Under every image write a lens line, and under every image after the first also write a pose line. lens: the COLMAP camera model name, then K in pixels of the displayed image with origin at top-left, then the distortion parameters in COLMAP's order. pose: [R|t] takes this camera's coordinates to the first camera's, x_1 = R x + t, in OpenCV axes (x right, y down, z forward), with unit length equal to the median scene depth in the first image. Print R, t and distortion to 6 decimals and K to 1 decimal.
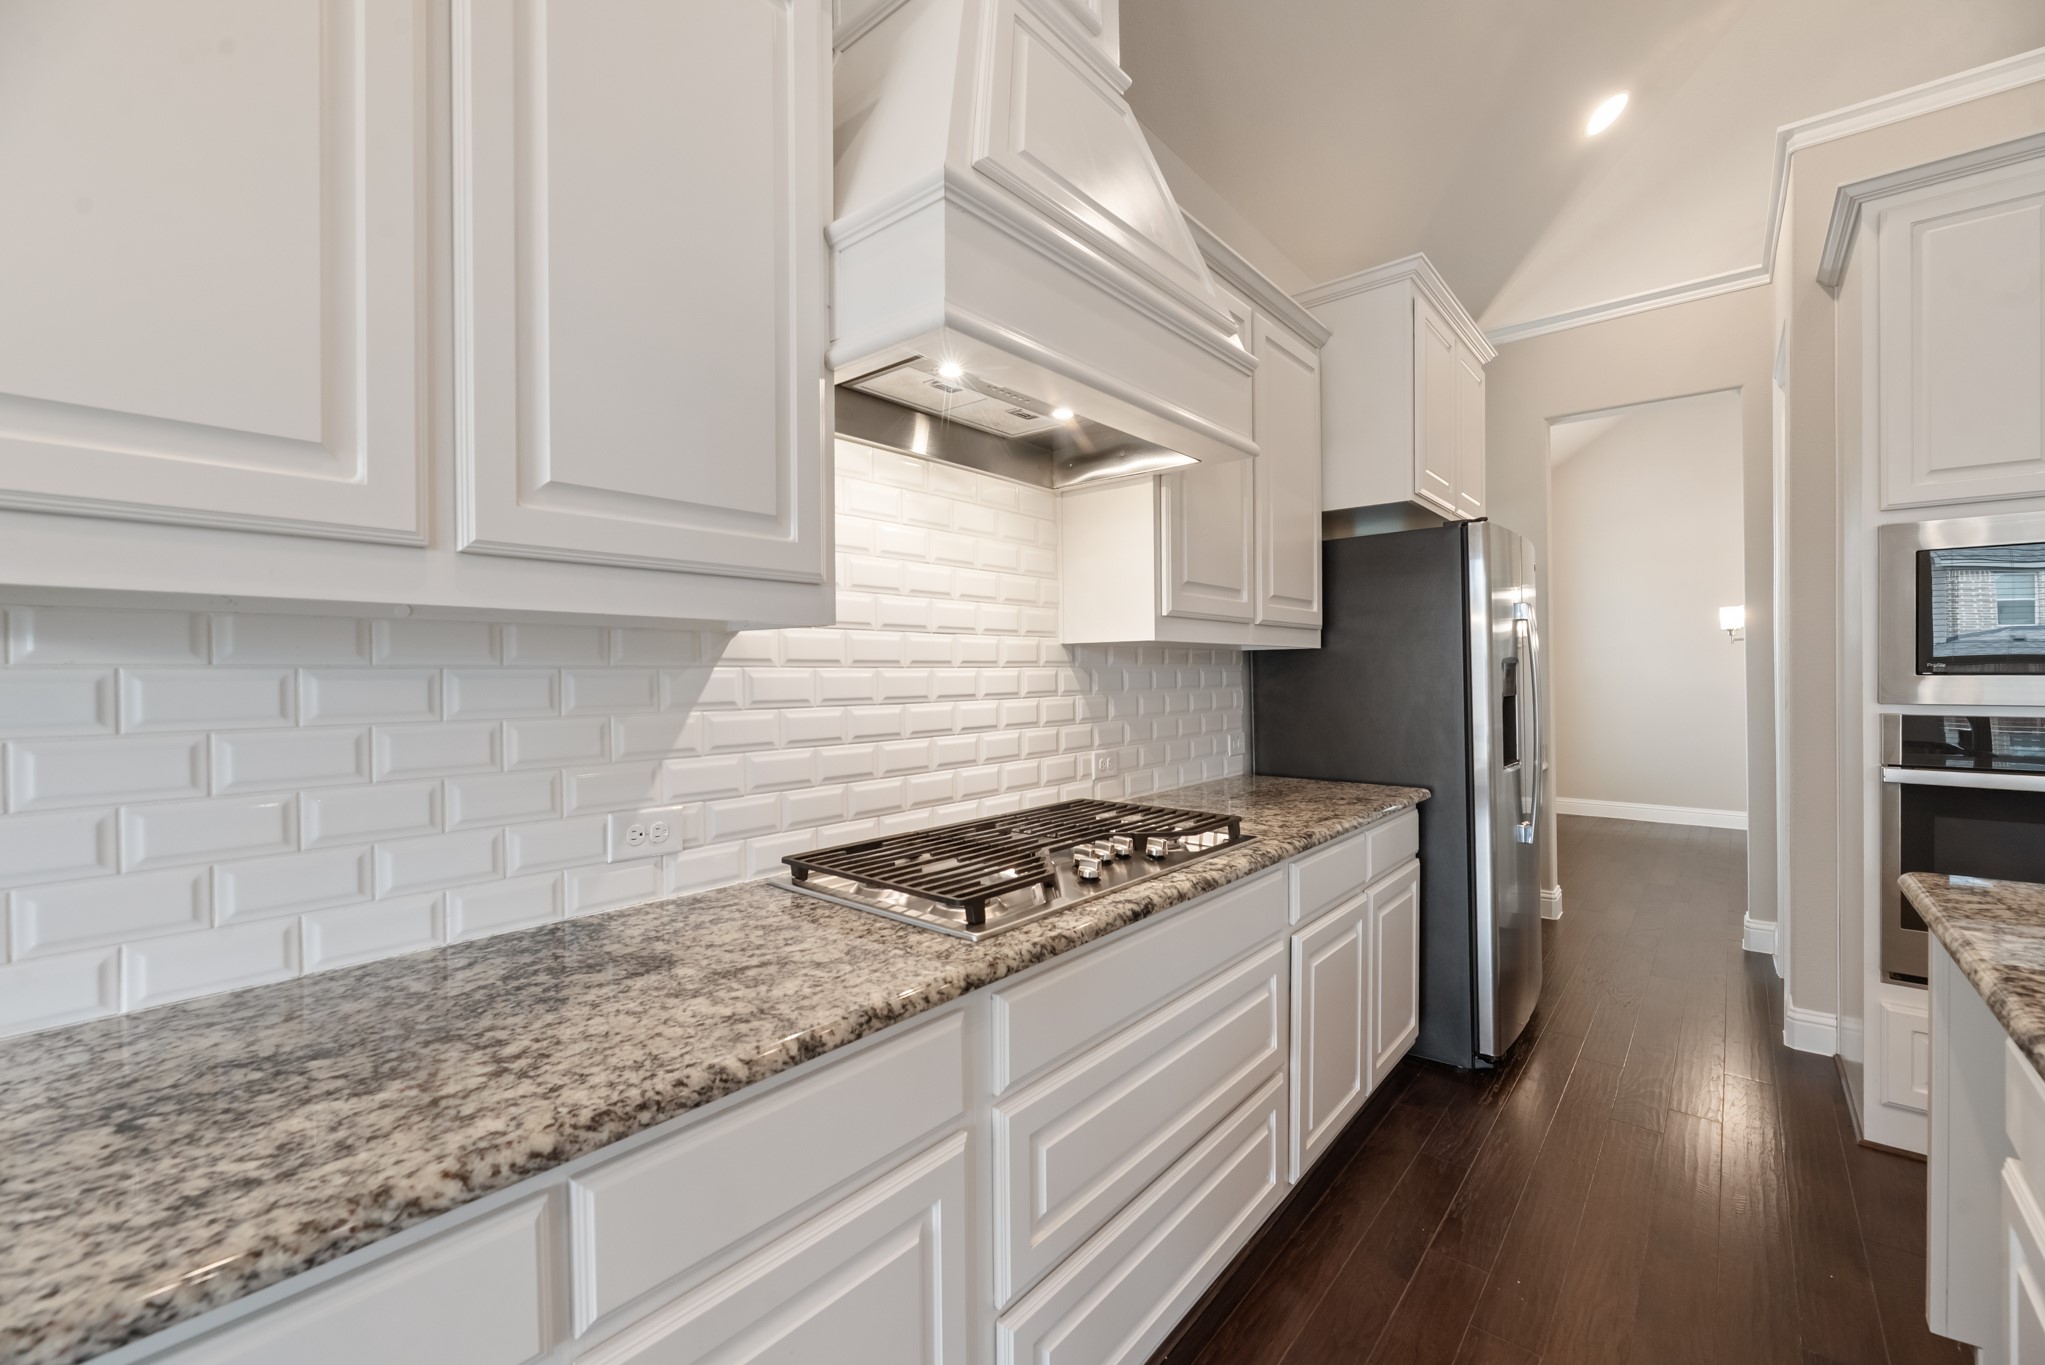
lens RADIAL K [[837.0, 0, 1027.3], [0, 837.0, 677.7], [0, 0, 1]] dist [-0.001959, -0.000204]
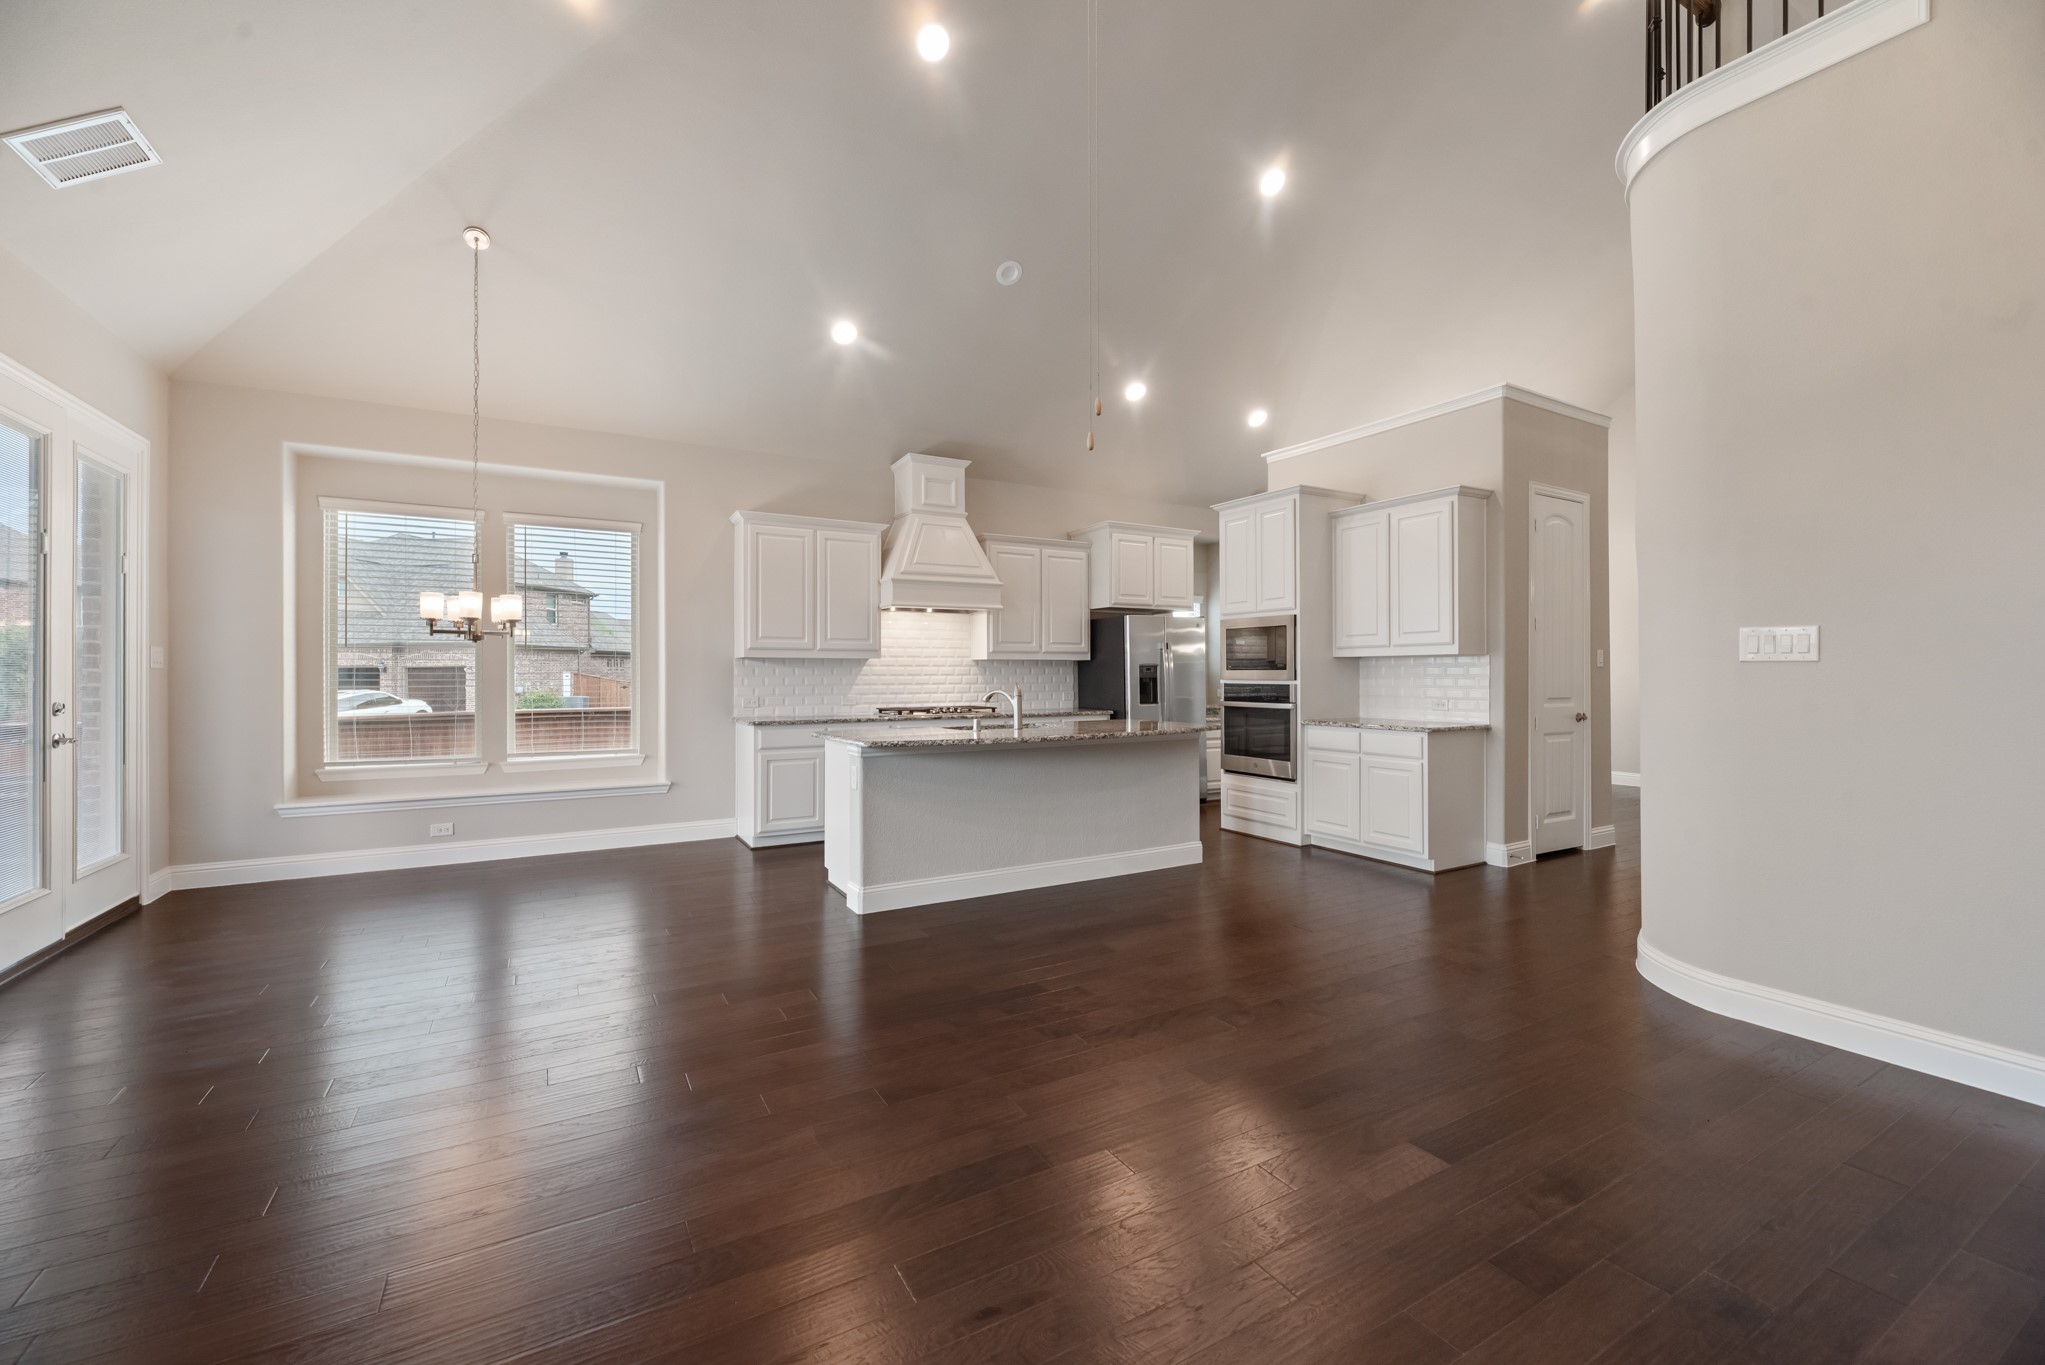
lens RADIAL K [[834.9, 0, 1024.1], [0, 834.9, 673.1], [0, 0, 1]] dist [-0.000456, 0.000011]
pose [[0.940397, 0.005731, -0.340029, 1.916819], [-0.006625, 0.999977, -0.001469, 0.022489], [0.340013, 0.003634, 0.940414, -2.873156]]
